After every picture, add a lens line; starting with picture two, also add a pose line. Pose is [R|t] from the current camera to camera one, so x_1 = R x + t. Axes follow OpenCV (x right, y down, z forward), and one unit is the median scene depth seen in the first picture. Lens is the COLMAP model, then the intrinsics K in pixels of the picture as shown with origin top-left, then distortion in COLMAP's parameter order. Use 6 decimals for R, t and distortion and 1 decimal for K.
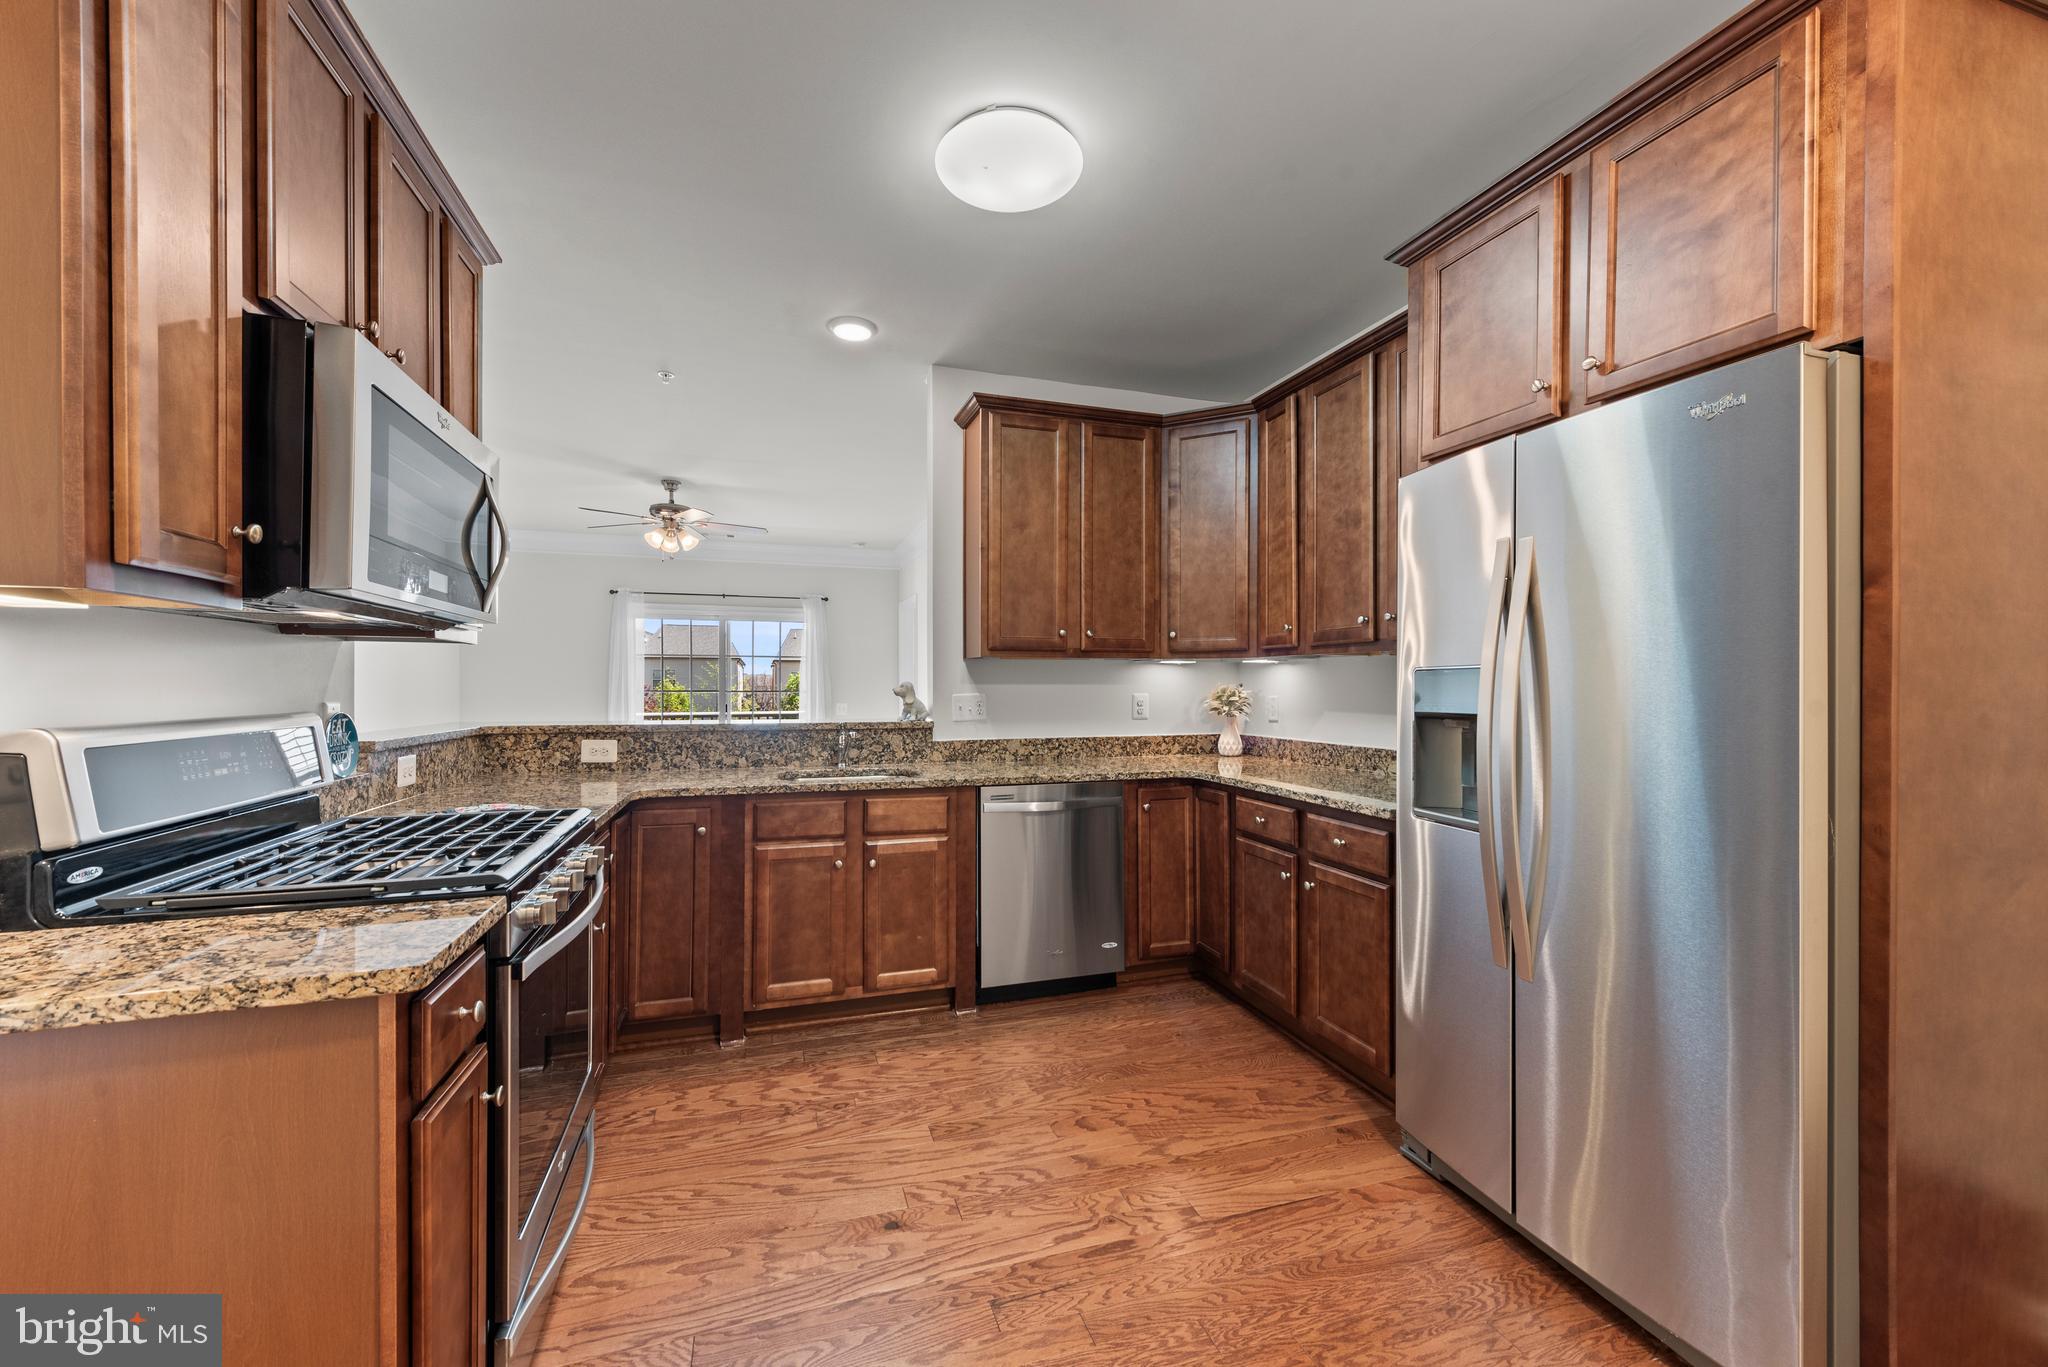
lens RADIAL K [[801.7, 0, 1024.0], [0, 801.7, 683.5], [0, 0, 1]] dist [0.023754, -0.008399]
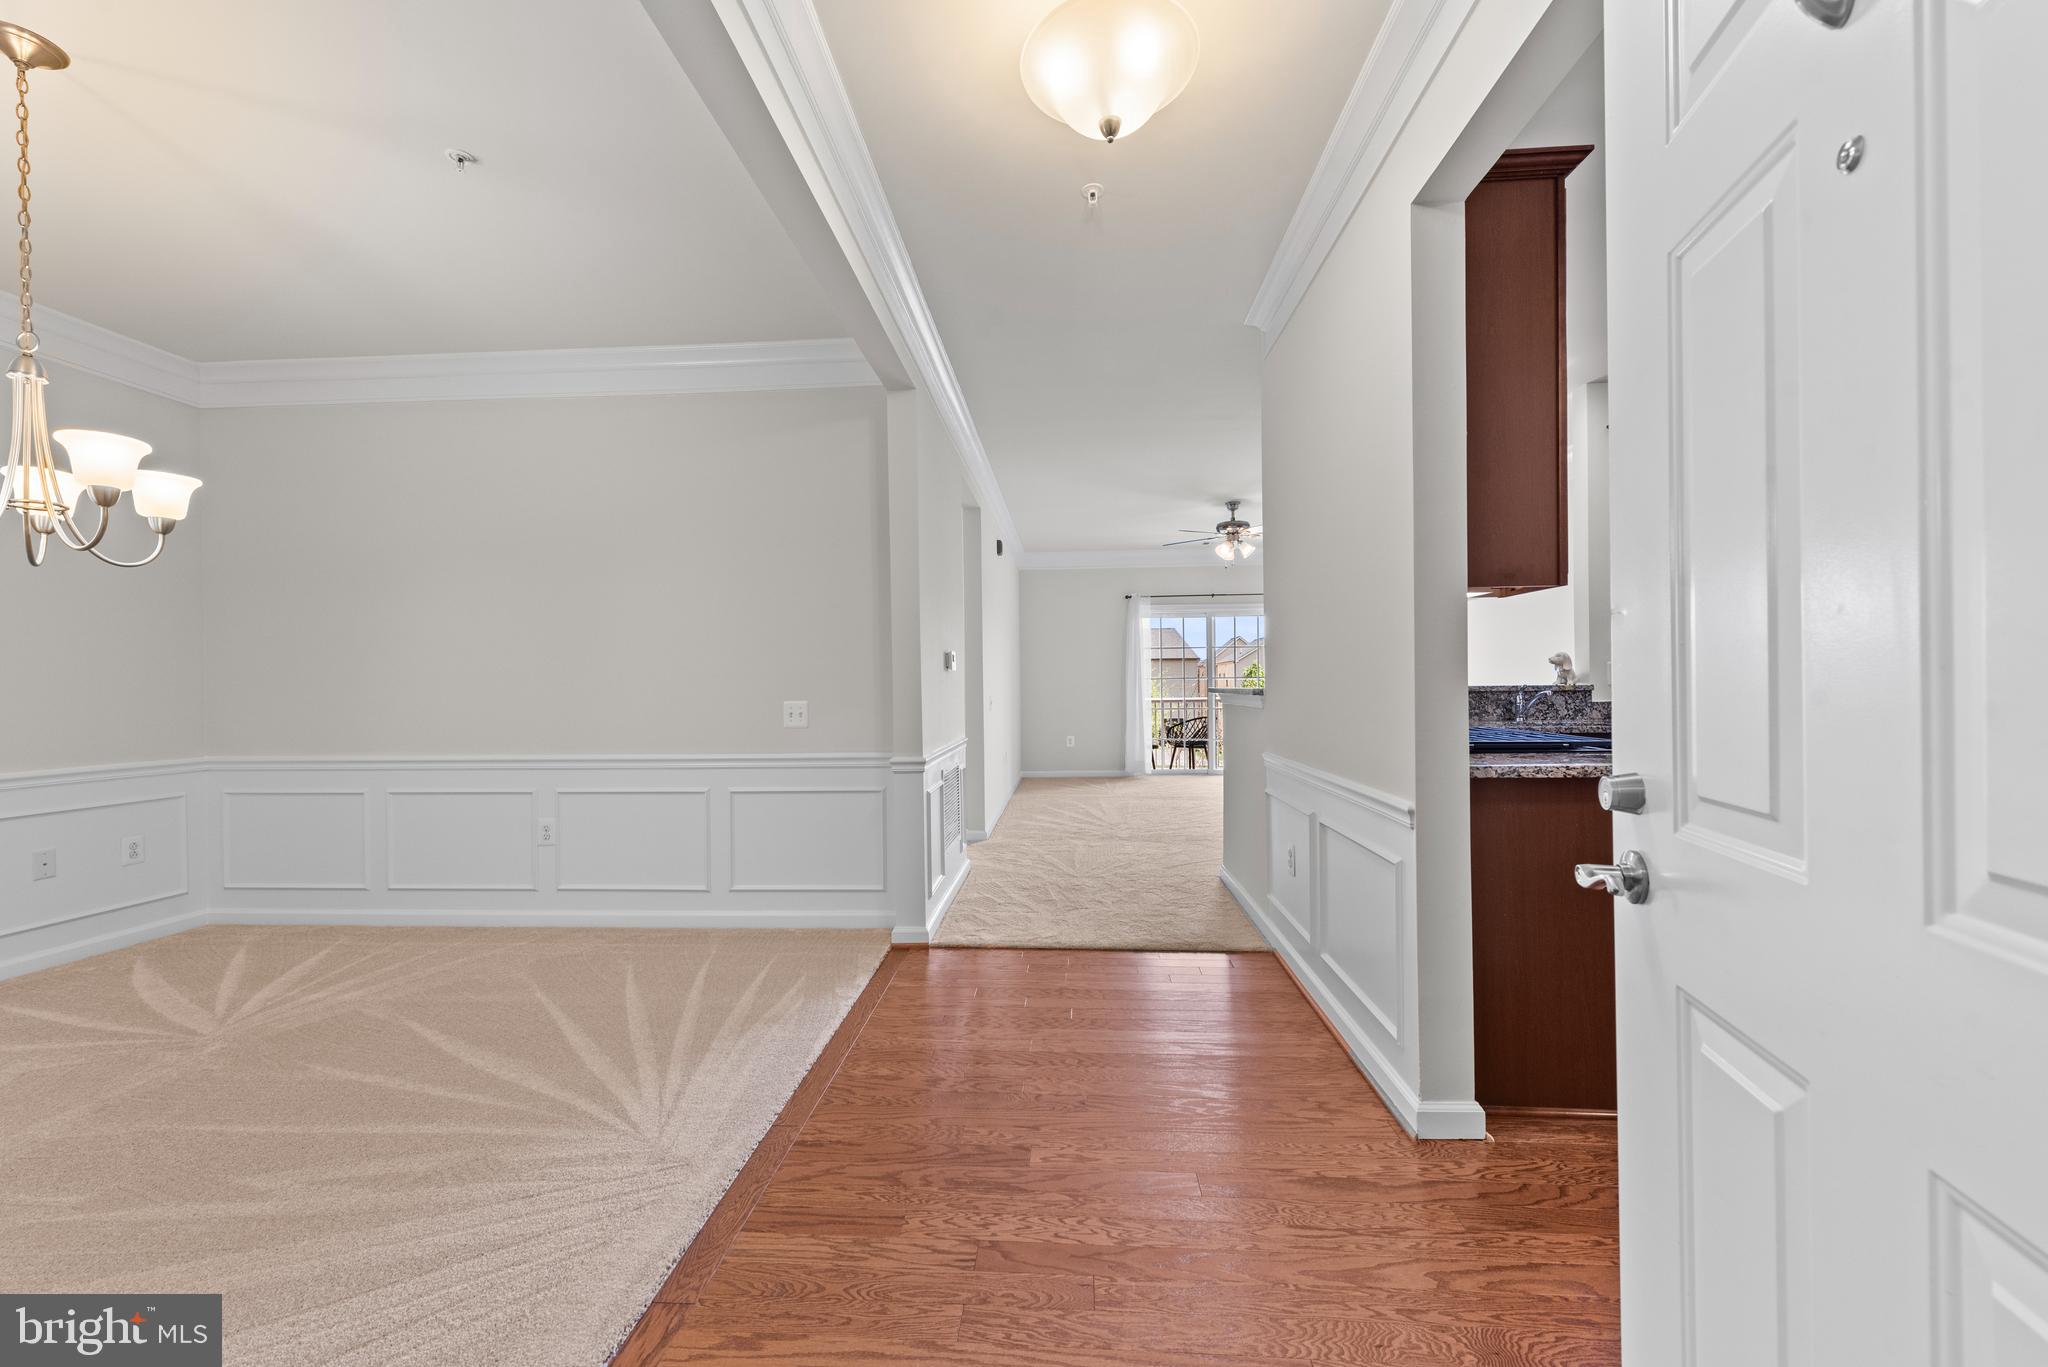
lens RADIAL K [[801.7, 0, 1024.0], [0, 801.7, 683.5], [0, 0, 1]] dist [0.023754, -0.008399]
pose [[0.930025, -0.012875, -0.367272, -0.557604], [0.013795, 0.999905, -0.000119, 0.041568], [0.367238, -0.004956, 0.930114, -0.510286]]
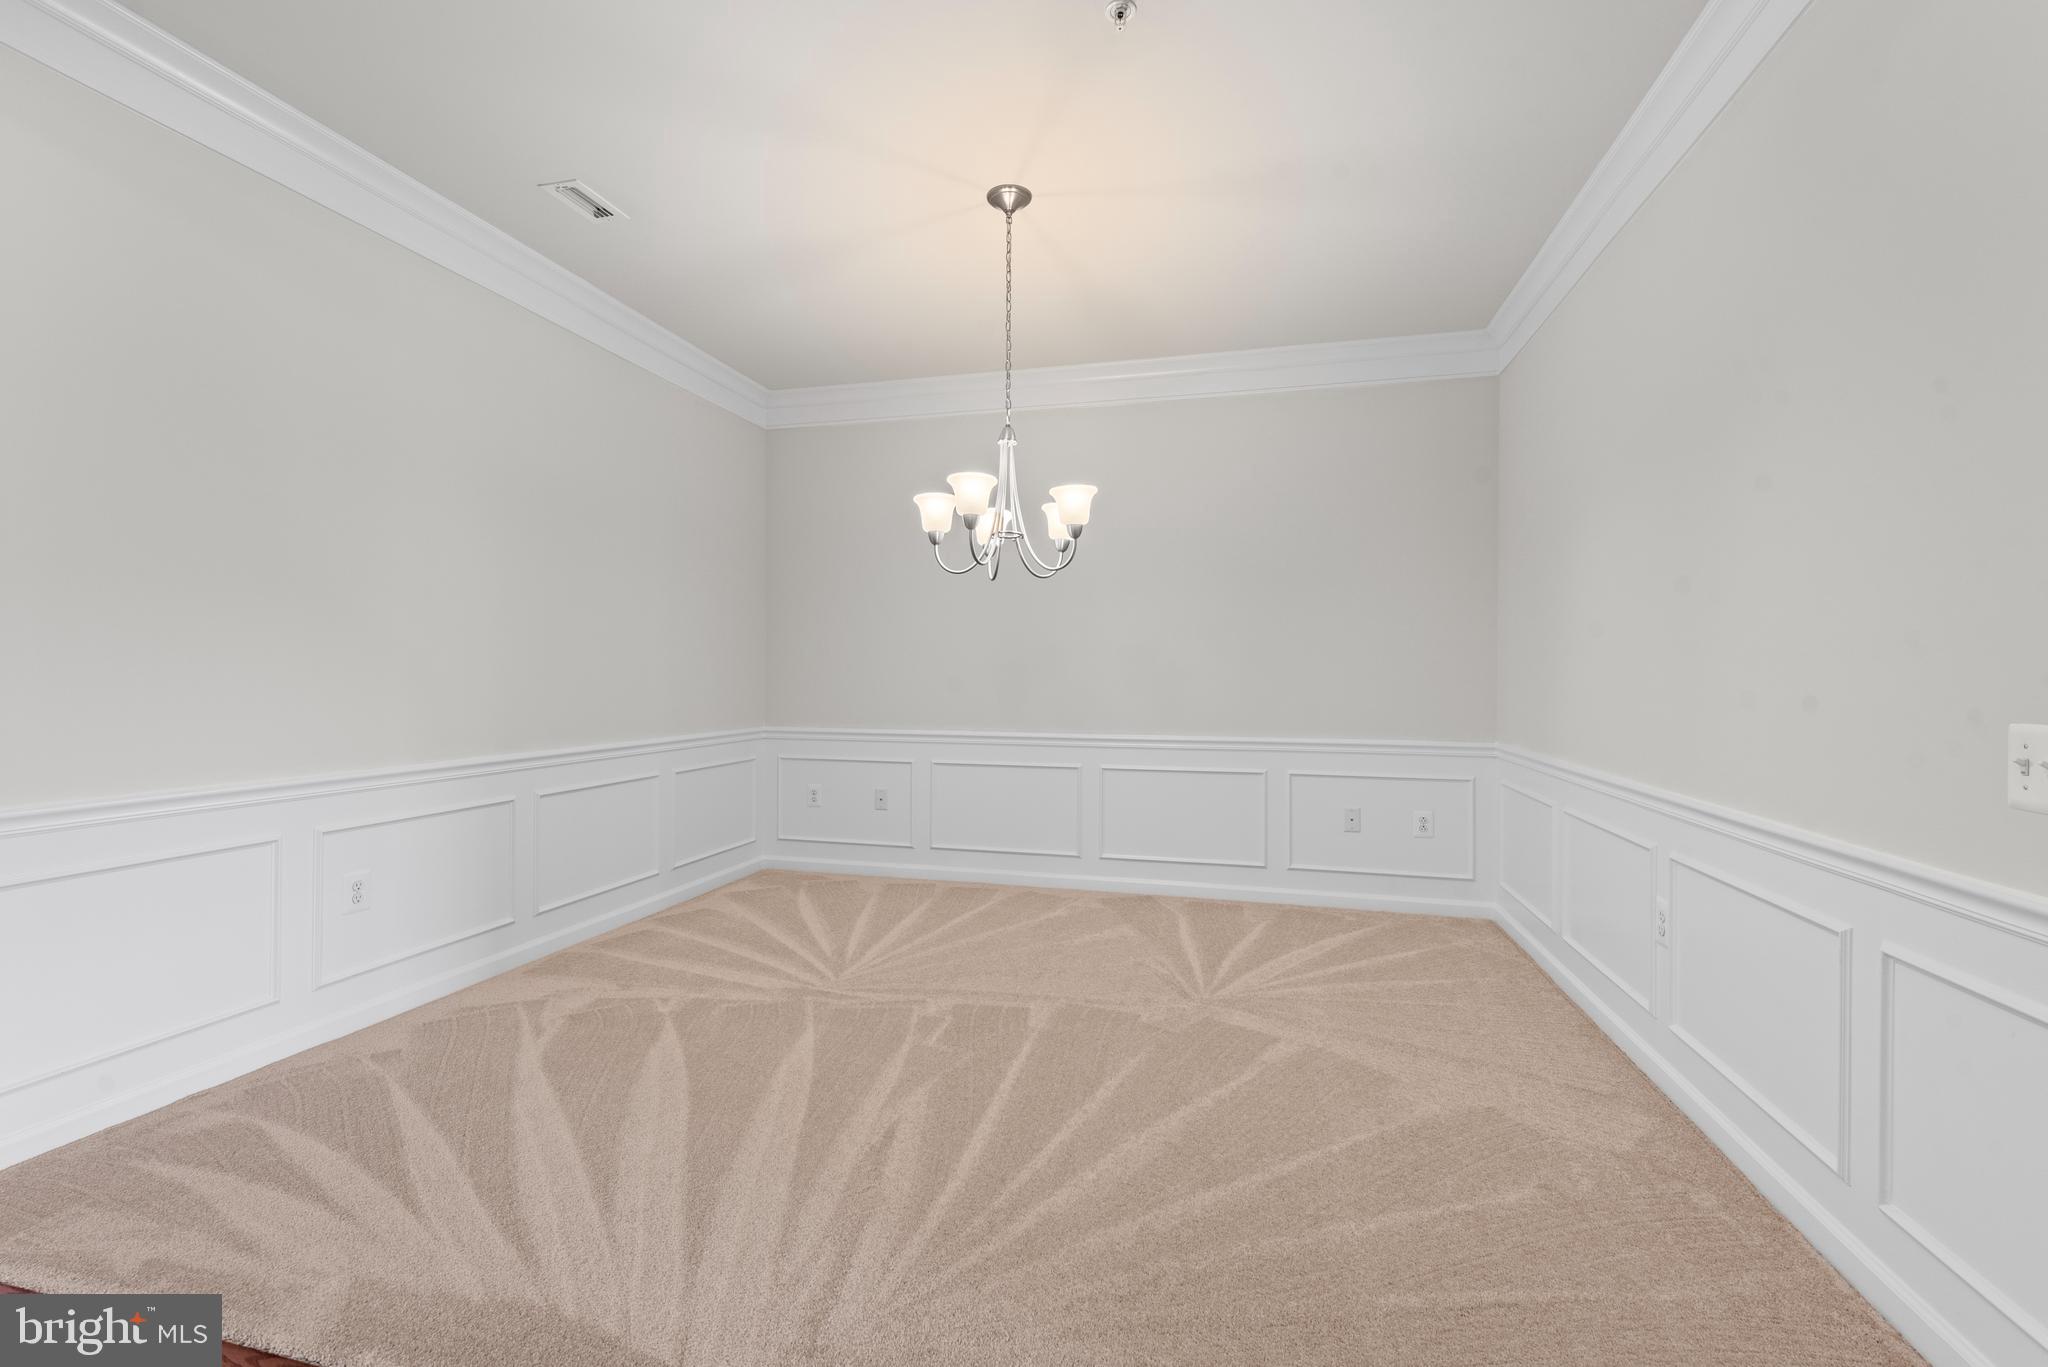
lens RADIAL K [[898.2, 0, 1016.5], [0, 898.2, 678.9], [0, 0, 1]] dist [0.016519, 0.000015]
pose [[-0.534843, 0.004069, -0.844942, -0.709191], [-0.004596, 0.999960, 0.007725, 0.035987], [0.844939, 0.008015, -0.534803, 0.351869]]
